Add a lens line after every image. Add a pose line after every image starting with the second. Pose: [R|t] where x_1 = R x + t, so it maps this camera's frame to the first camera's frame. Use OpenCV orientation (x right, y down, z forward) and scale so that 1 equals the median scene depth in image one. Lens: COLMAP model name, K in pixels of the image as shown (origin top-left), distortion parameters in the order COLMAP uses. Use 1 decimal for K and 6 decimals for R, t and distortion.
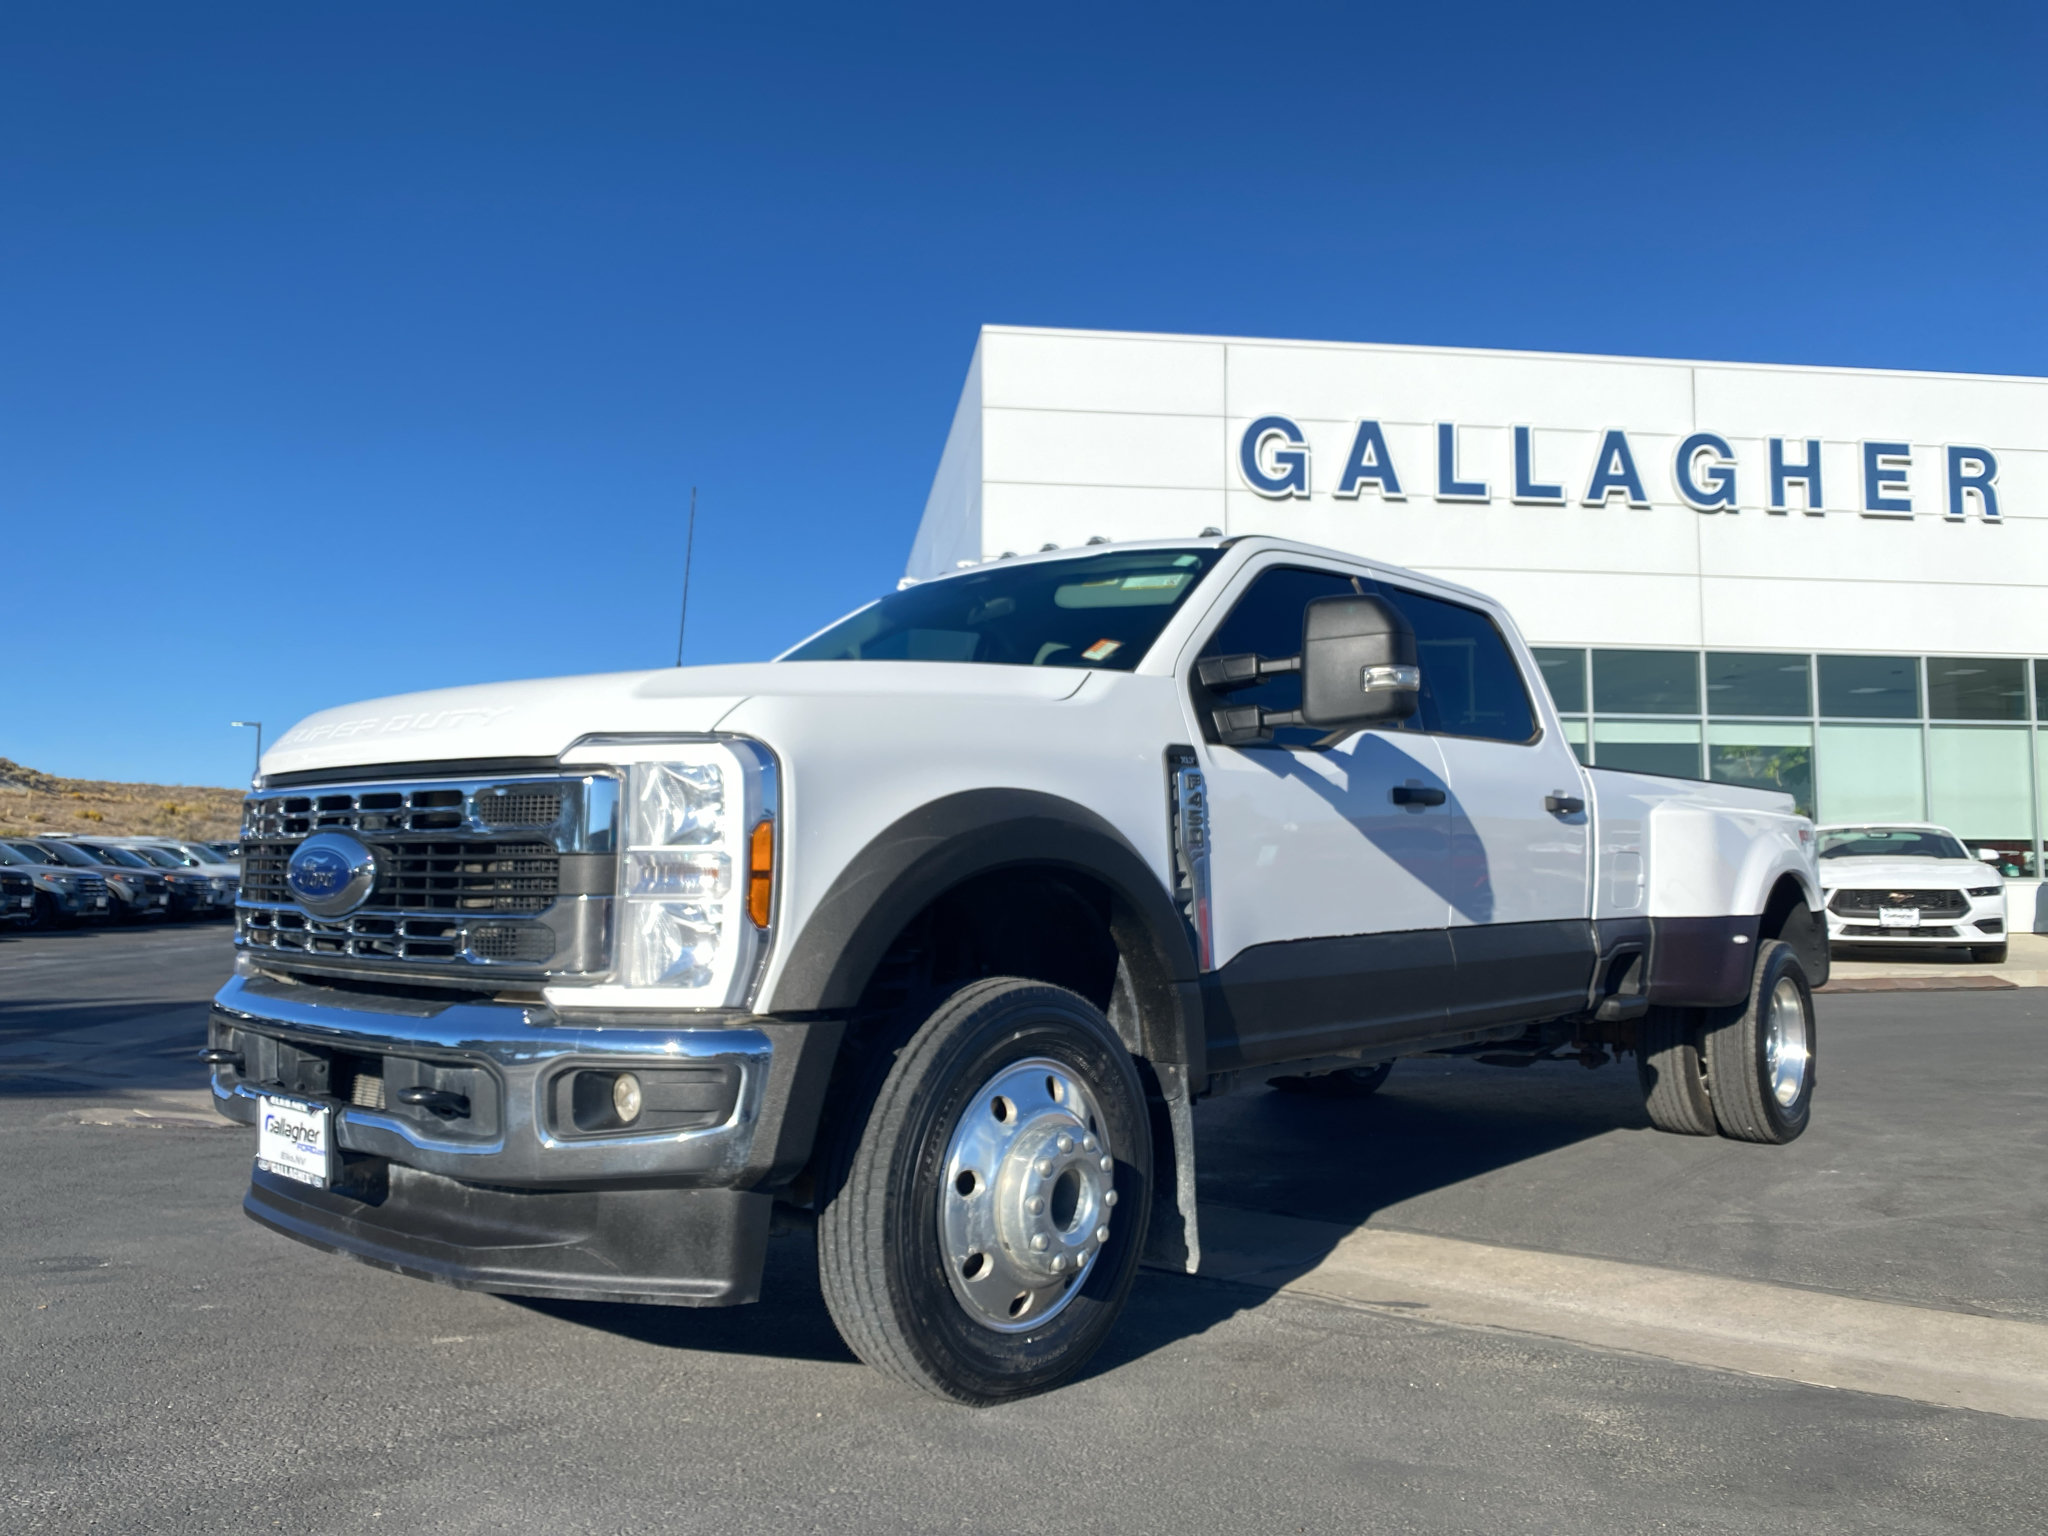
lens RADIAL K [[1581.9, 0, 1022.9], [0, 1581.9, 737.1], [0, 0, 1]] dist [-0.007108, 0.004731]
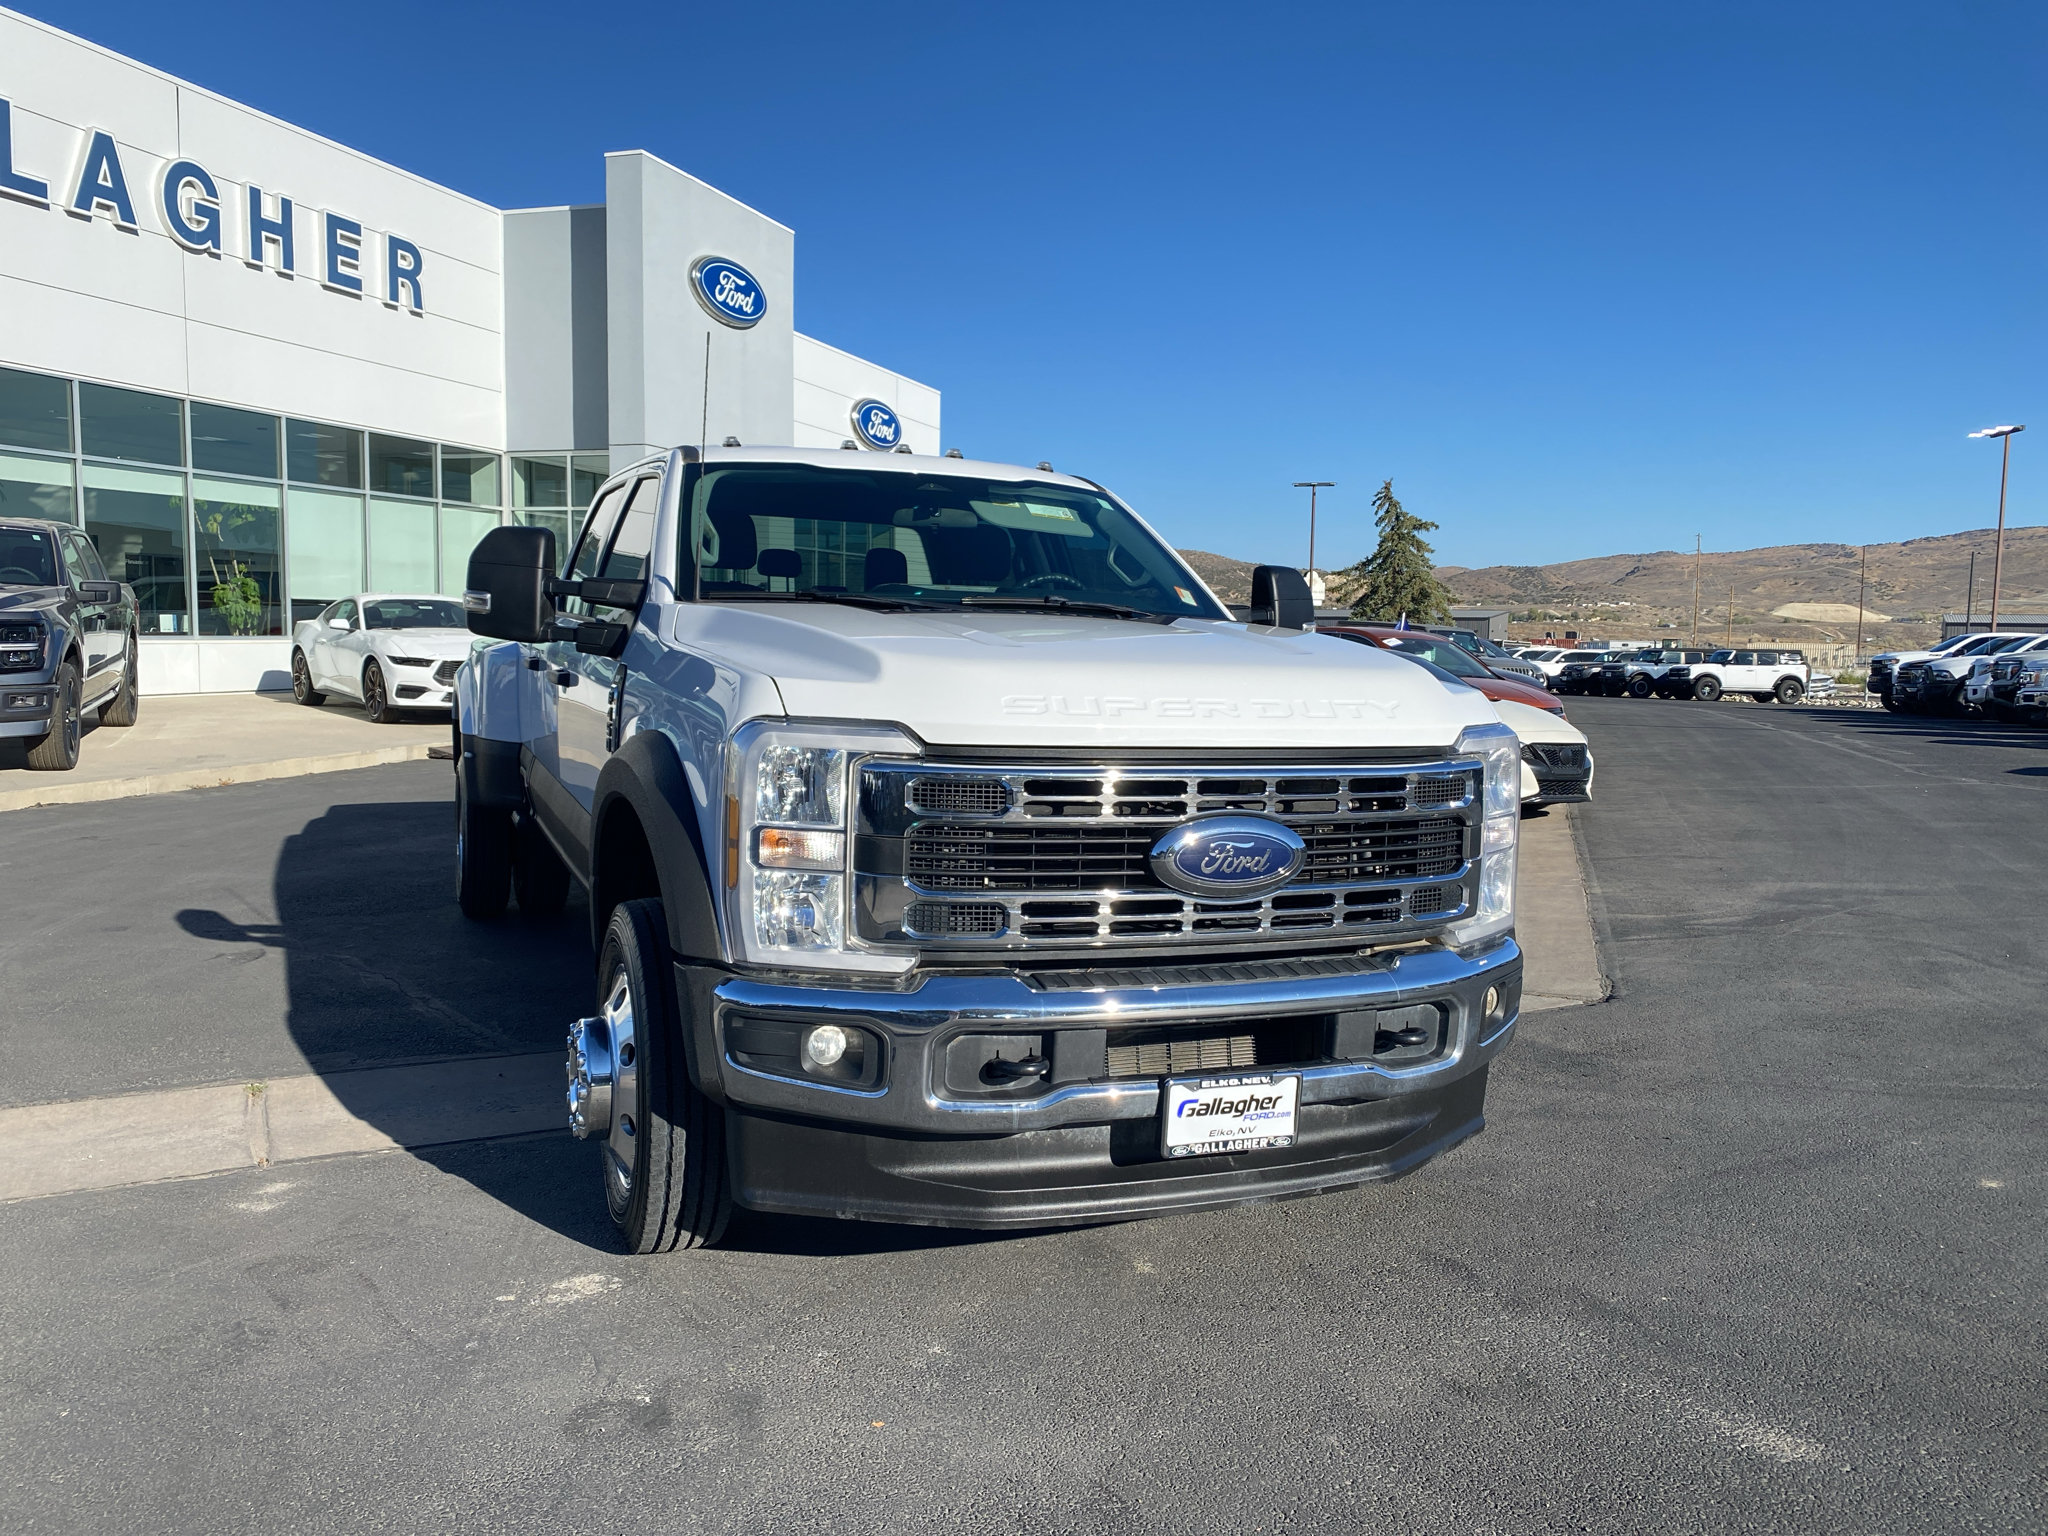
lens RADIAL K [[1575.5, 0, 1009.6], [0, 1575.5, 742.6], [0, 0, 1]] dist [0.014904, -0.005224]
pose [[0.458518, -0.054535, 0.887010, -0.672450], [-0.106022, 0.987630, 0.115527, -0.041967], [-0.882338, -0.147014, 0.447064, 0.330445]]
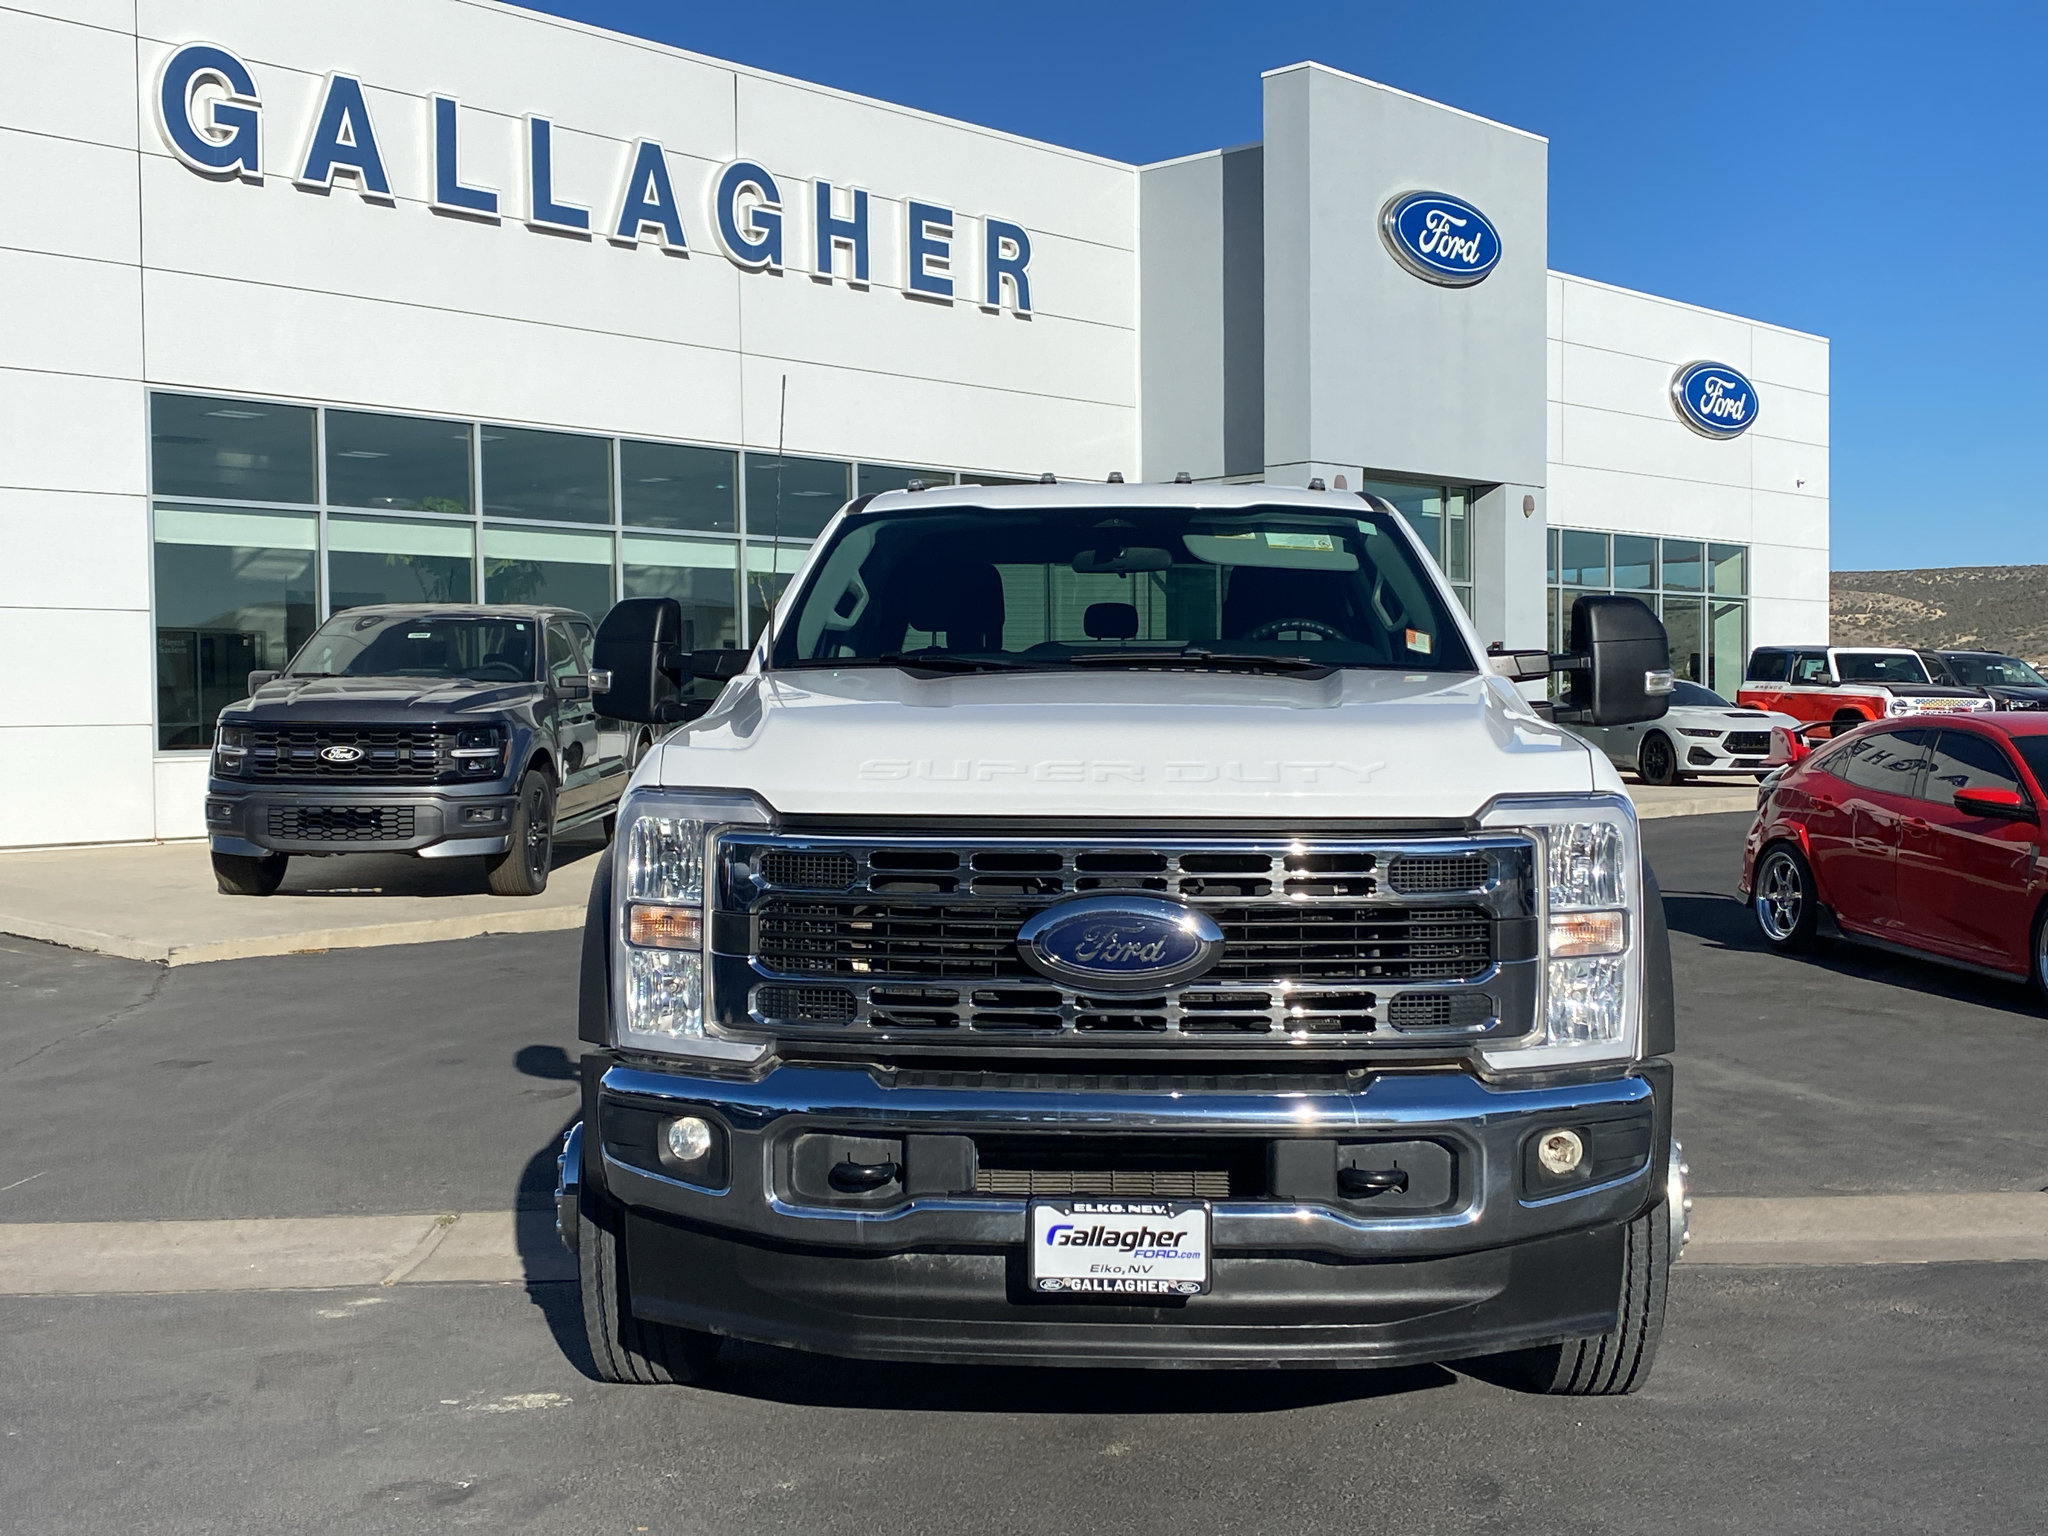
lens RADIAL K [[2308.7, 0, 1010.7], [0, 2308.7, 746.8], [0, 0, 1]] dist [0.148379, -0.333881]
pose [[0.780962, -0.015959, 0.624375, -0.616361], [-0.052069, 0.994530, 0.090547, -0.064117], [-0.622405, -0.103224, 0.775859, 0.029638]]
